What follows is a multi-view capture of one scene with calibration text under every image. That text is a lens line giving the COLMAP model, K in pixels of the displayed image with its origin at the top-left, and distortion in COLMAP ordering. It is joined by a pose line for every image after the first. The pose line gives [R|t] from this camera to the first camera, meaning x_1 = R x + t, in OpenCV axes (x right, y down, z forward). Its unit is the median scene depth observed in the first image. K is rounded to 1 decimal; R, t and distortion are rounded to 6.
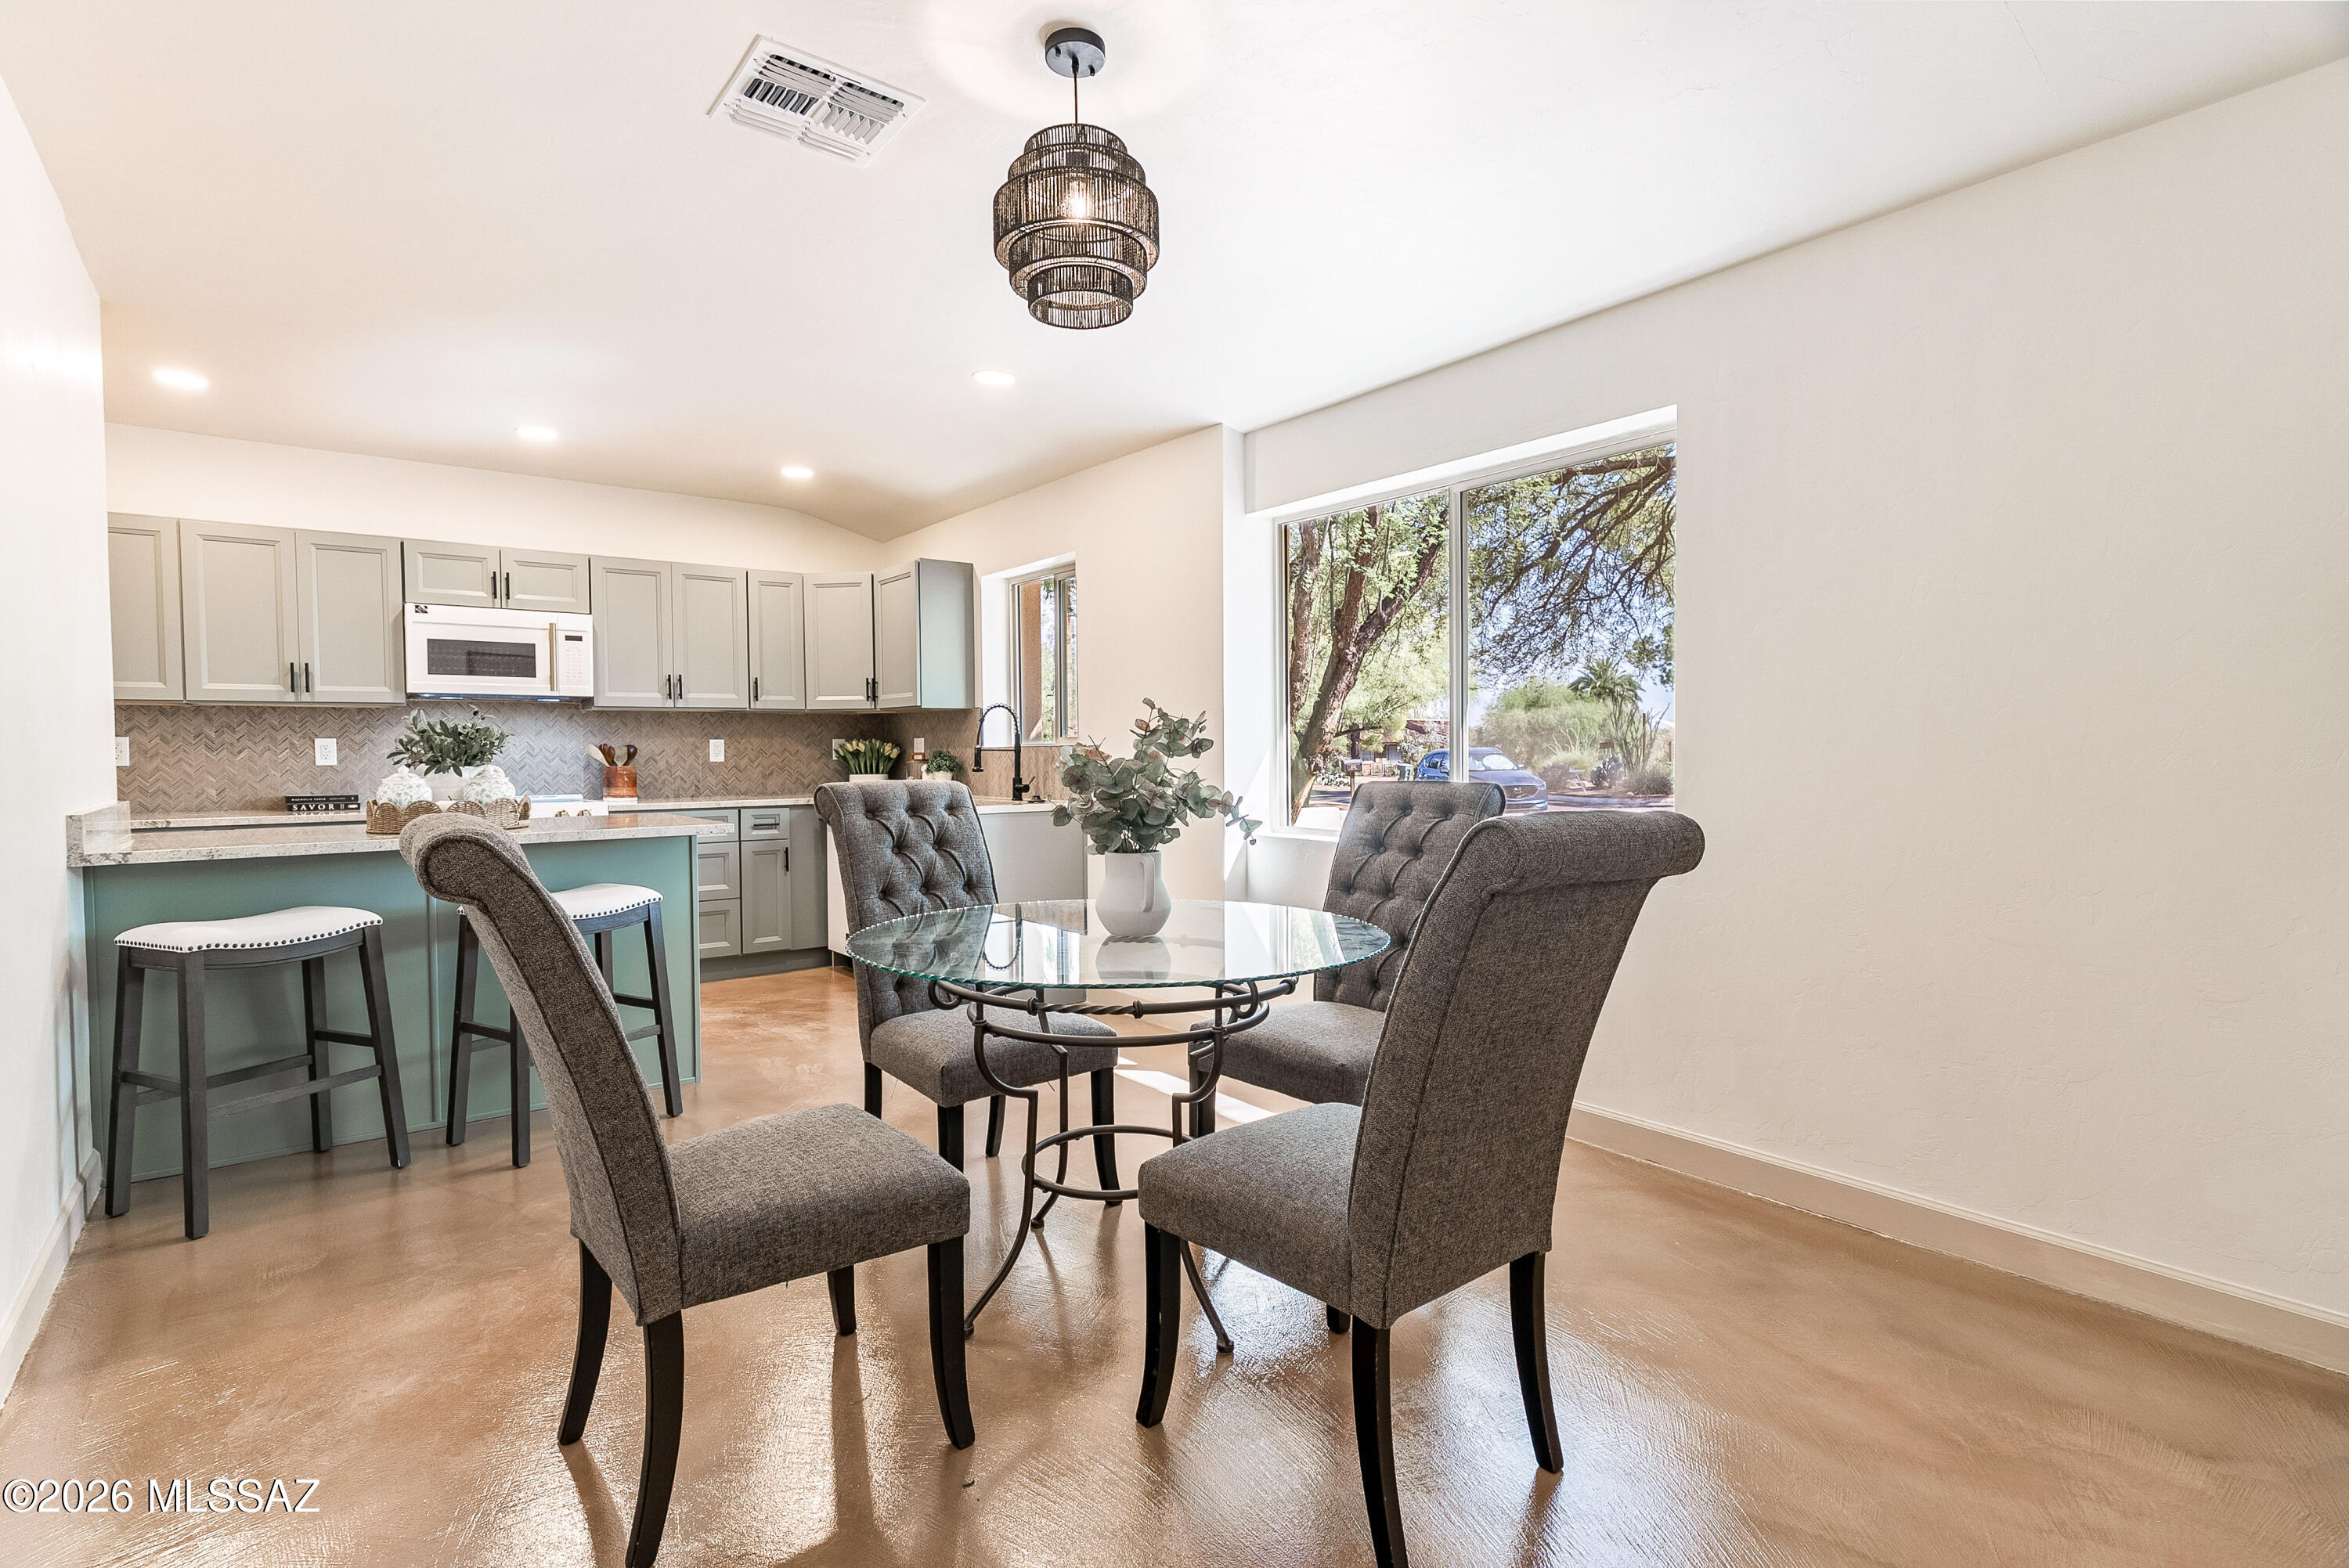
lens RADIAL K [[1154.3, 0, 1173.8], [0, 1154.3, 786.2], [0, 0, 1]] dist [0.005941, -0.000603]
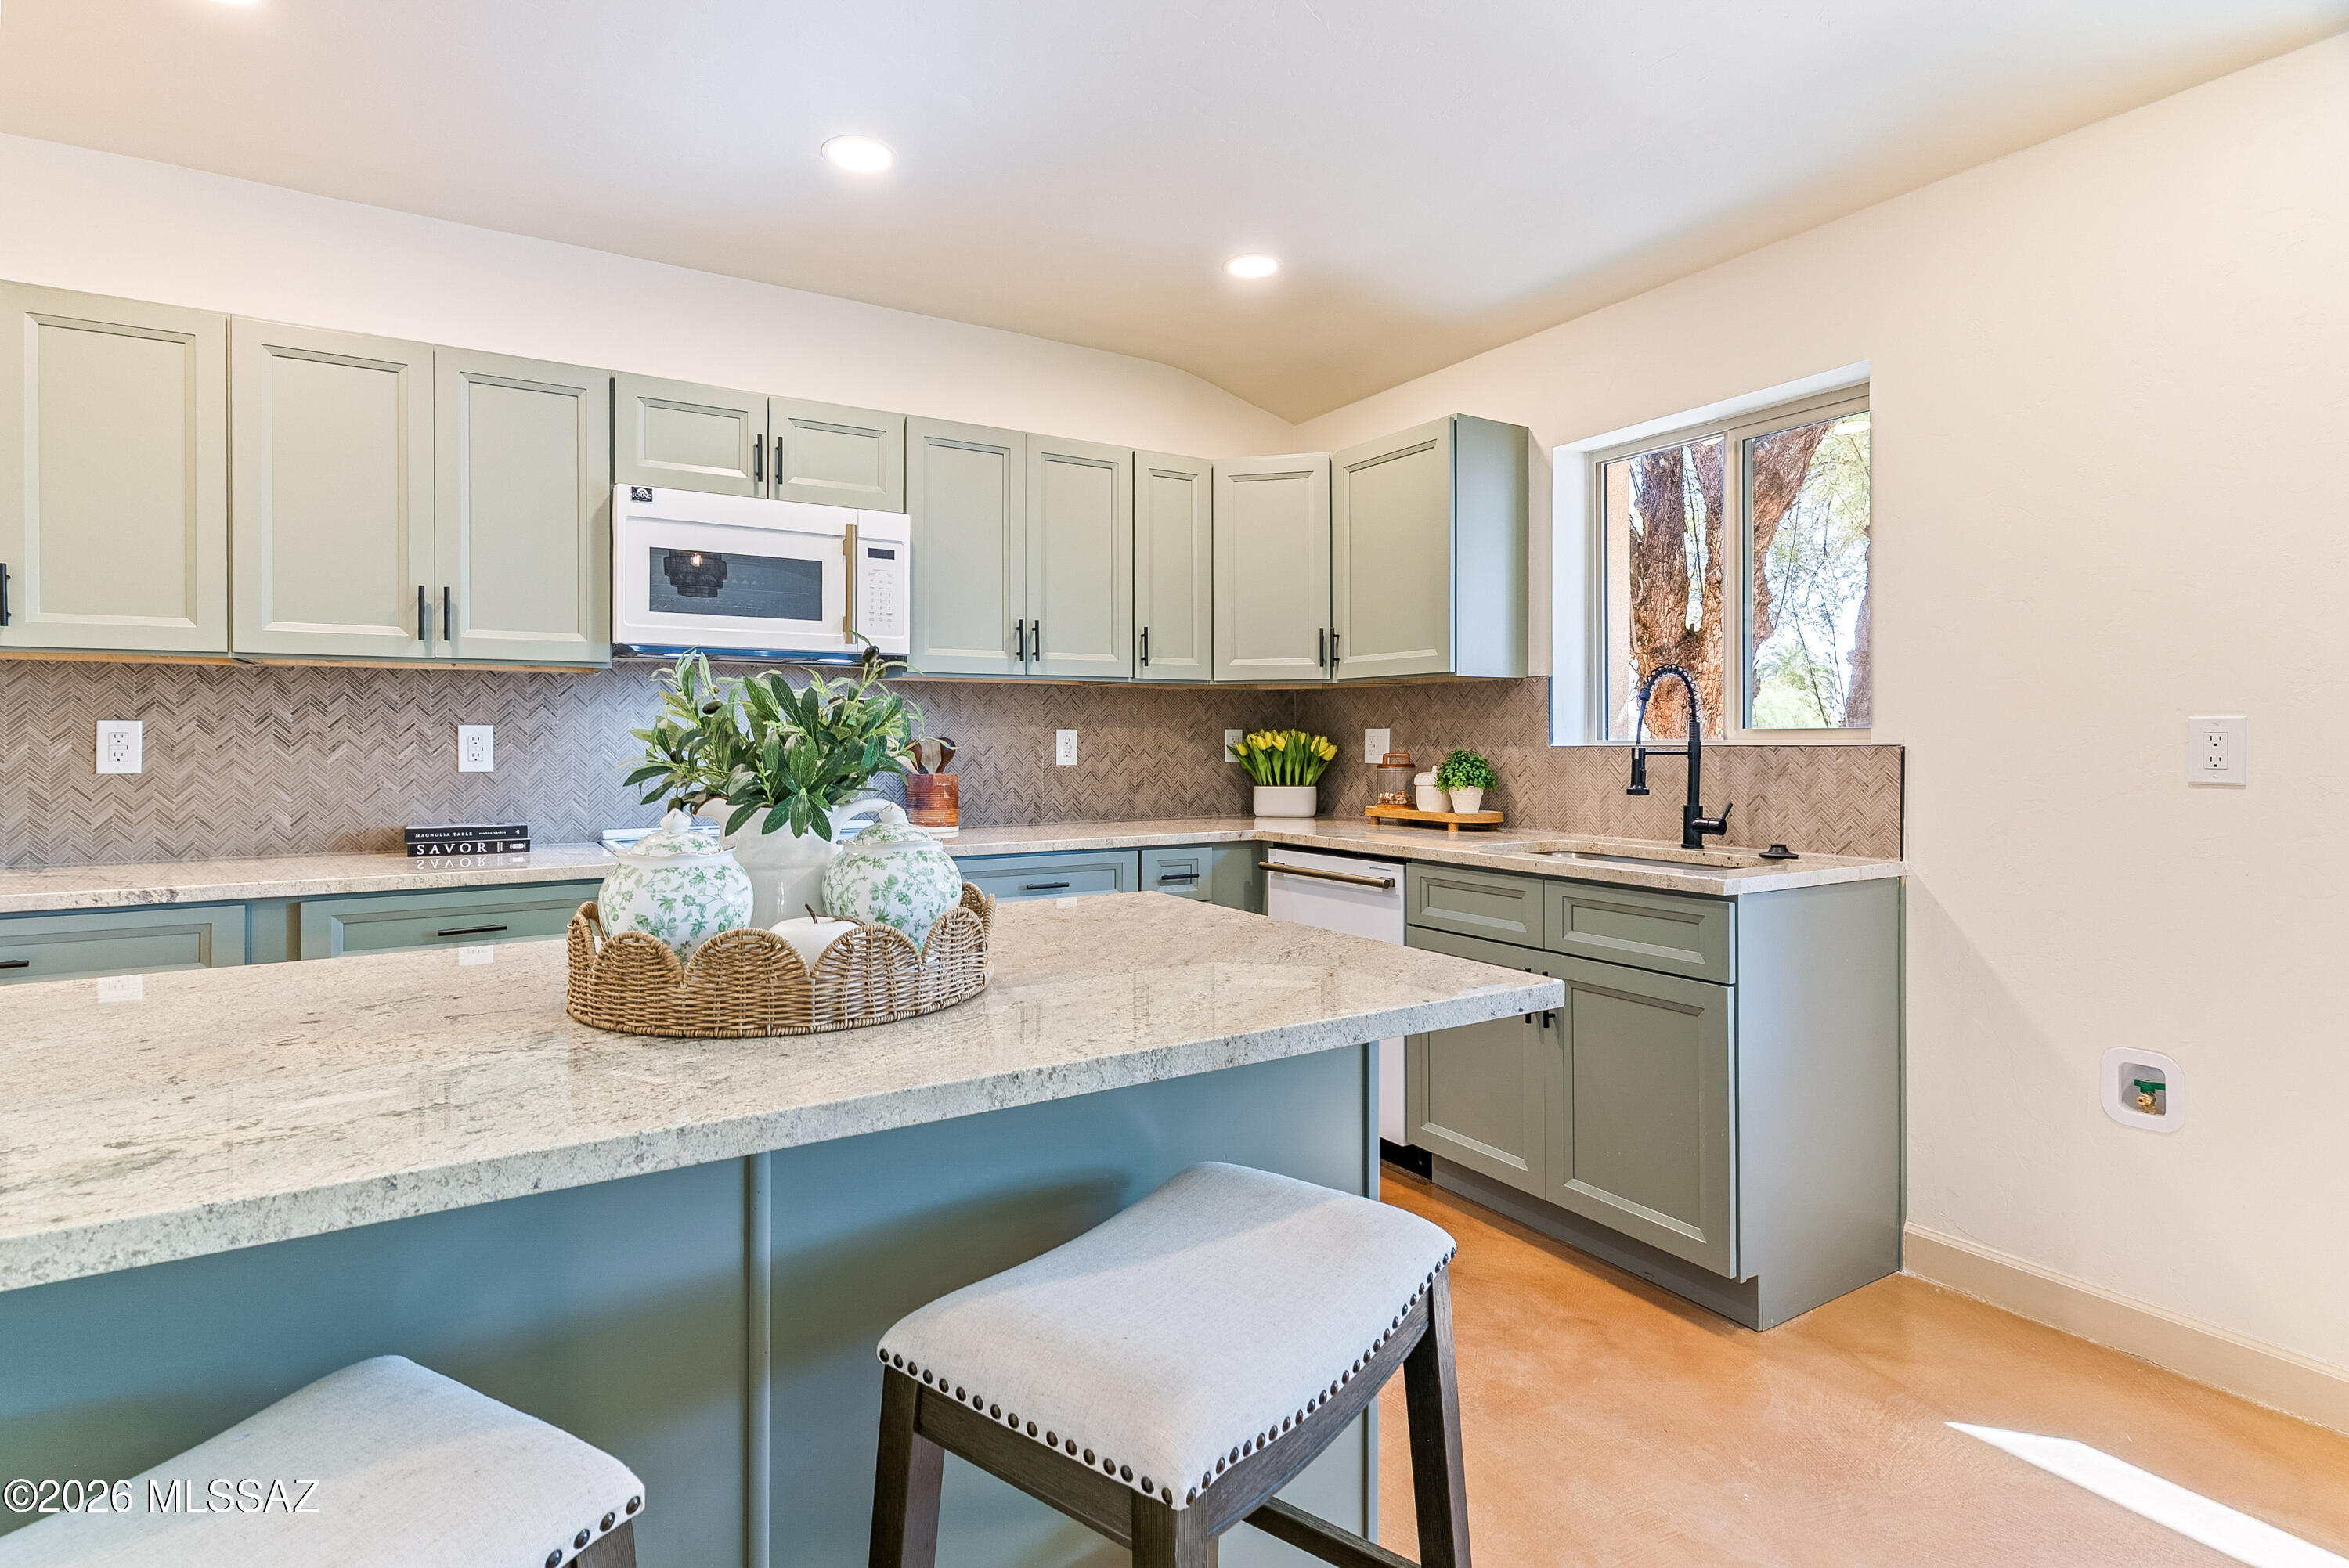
lens RADIAL K [[1154.3, 0, 1158.2], [0, 1154.3, 740.2], [0, 0, 1]] dist [0.005941, -0.000603]
pose [[0.994321, 0.006290, -0.106232, -0.322300], [-0.009532, 0.999503, -0.030043, -0.018922], [0.105991, 0.030885, 0.993887, 0.447737]]
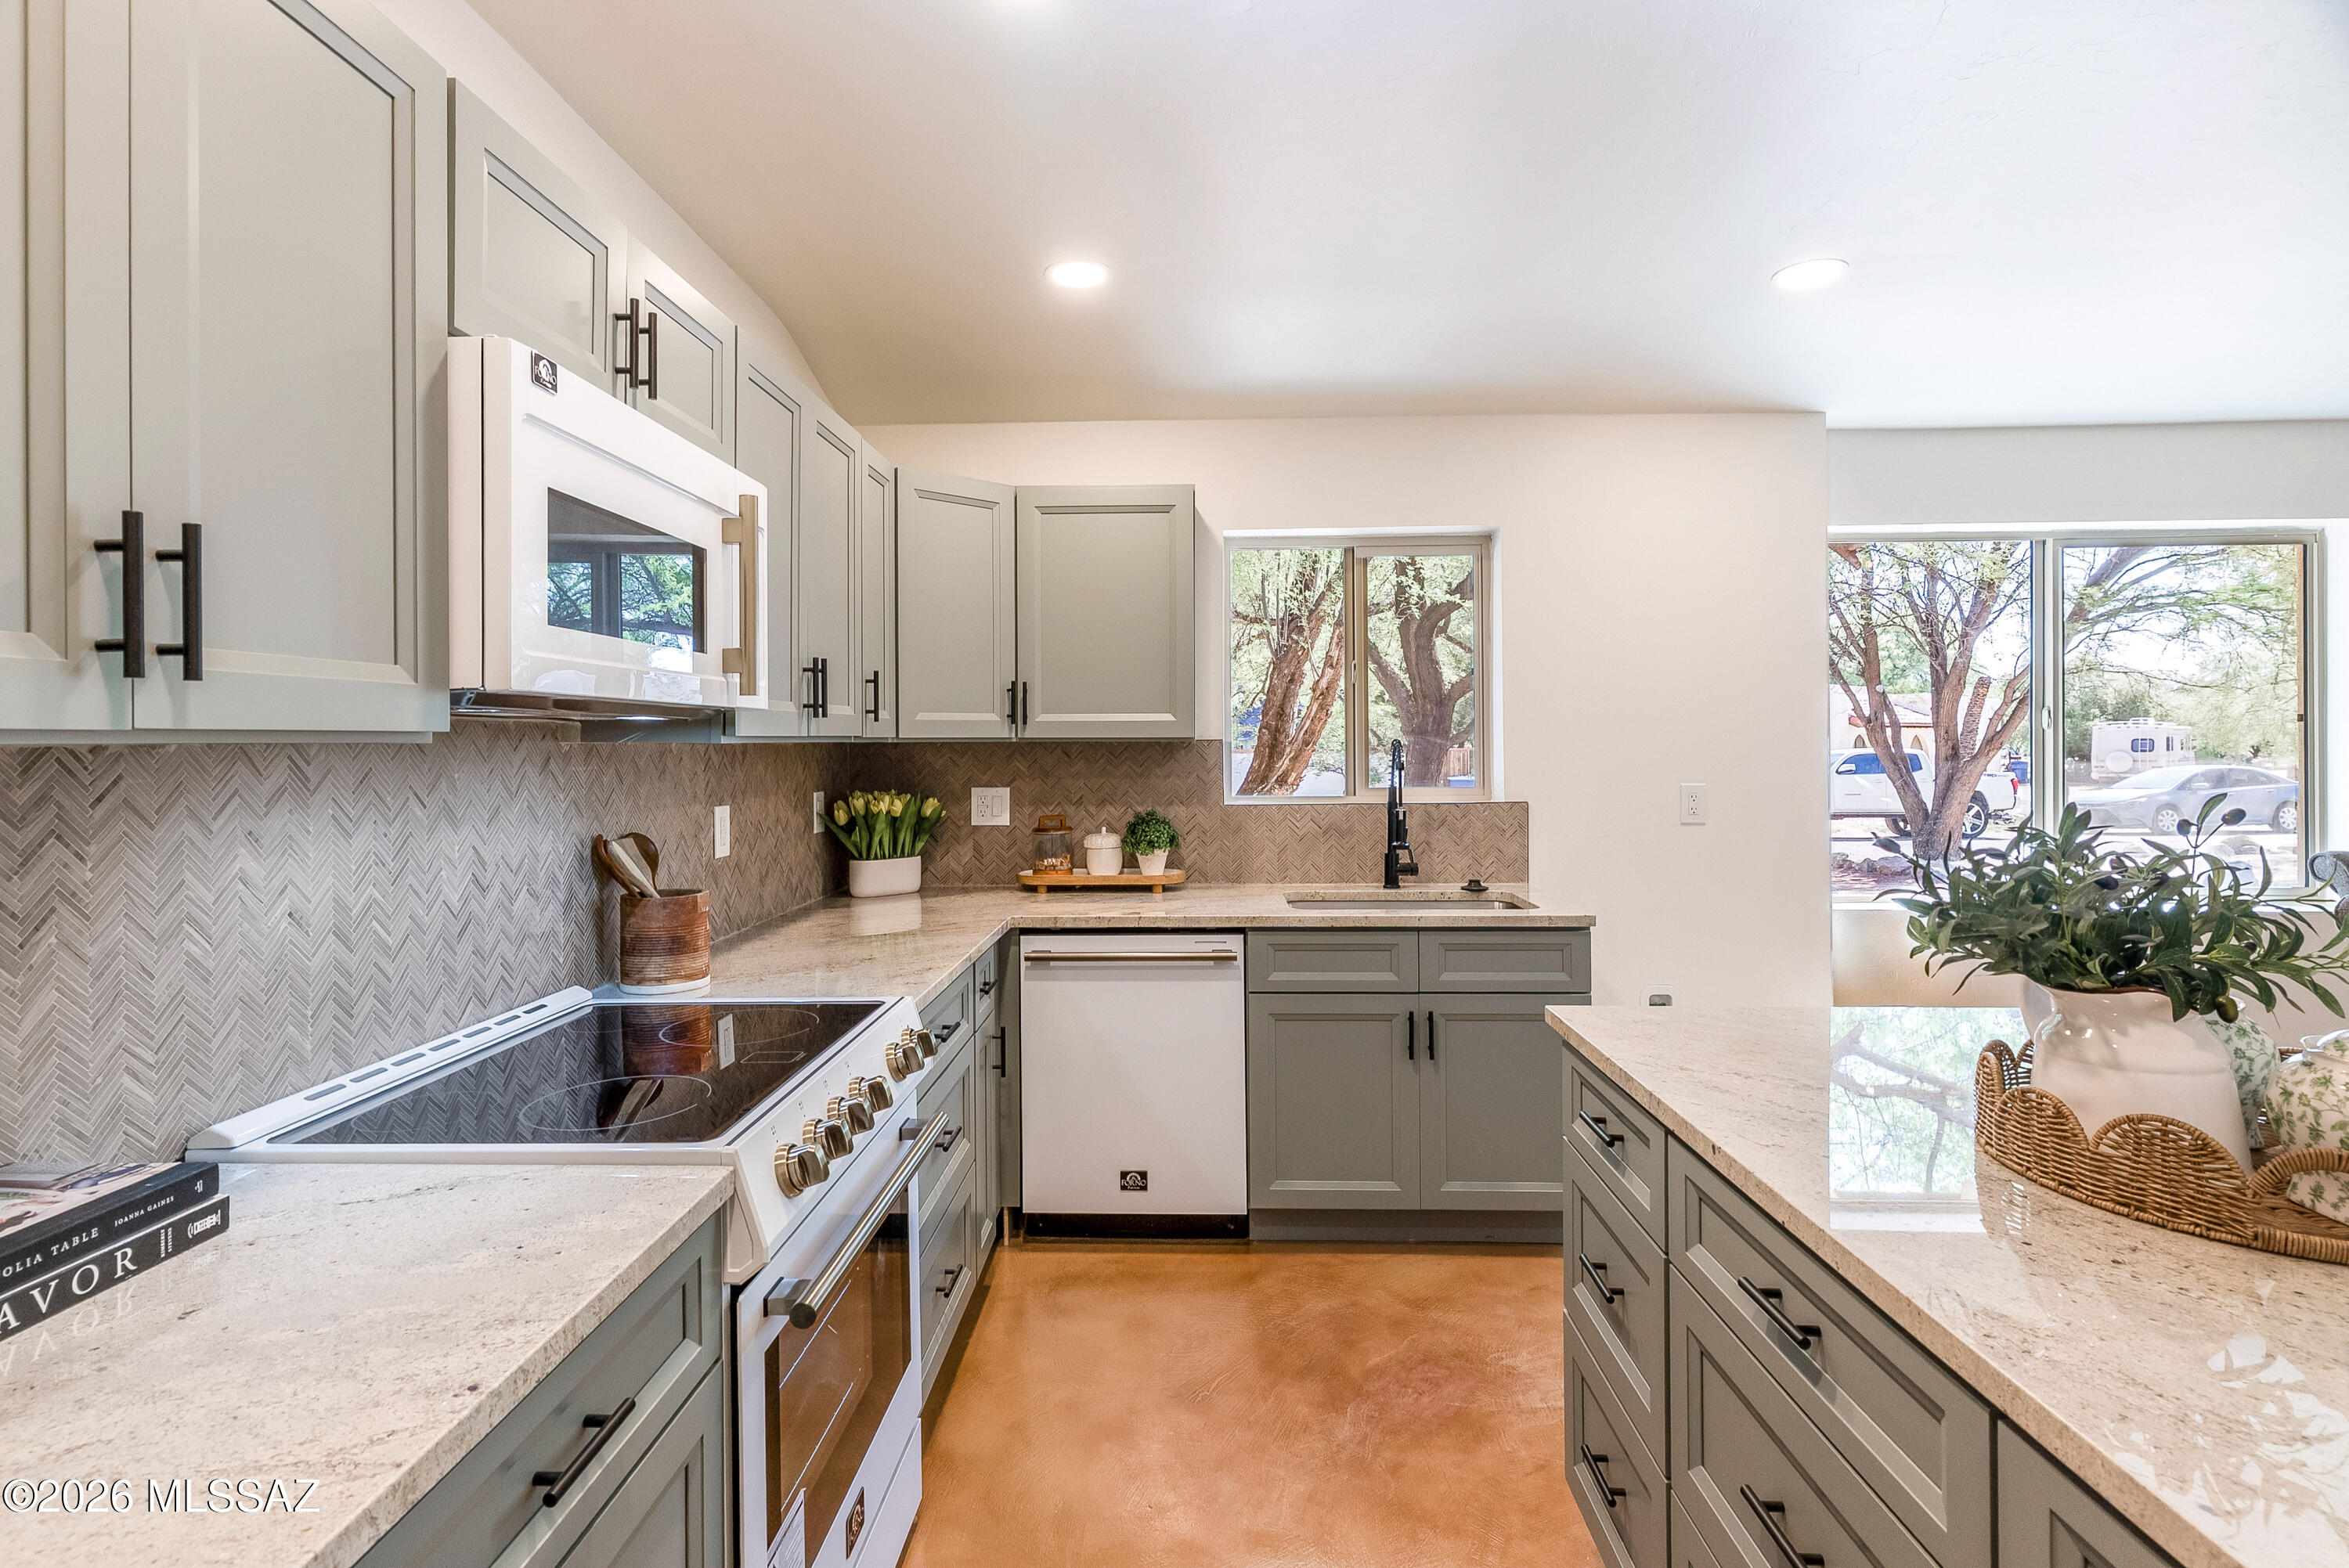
lens RADIAL K [[1154.3, 0, 1167.9], [0, 1154.3, 745.2], [0, 0, 1]] dist [0.005941, -0.000603]
pose [[0.628063, 0.001731, 0.778161, -0.718384], [0.024918, 0.999440, -0.022335, -0.056567], [-0.777763, 0.033418, 0.627668, 0.687400]]
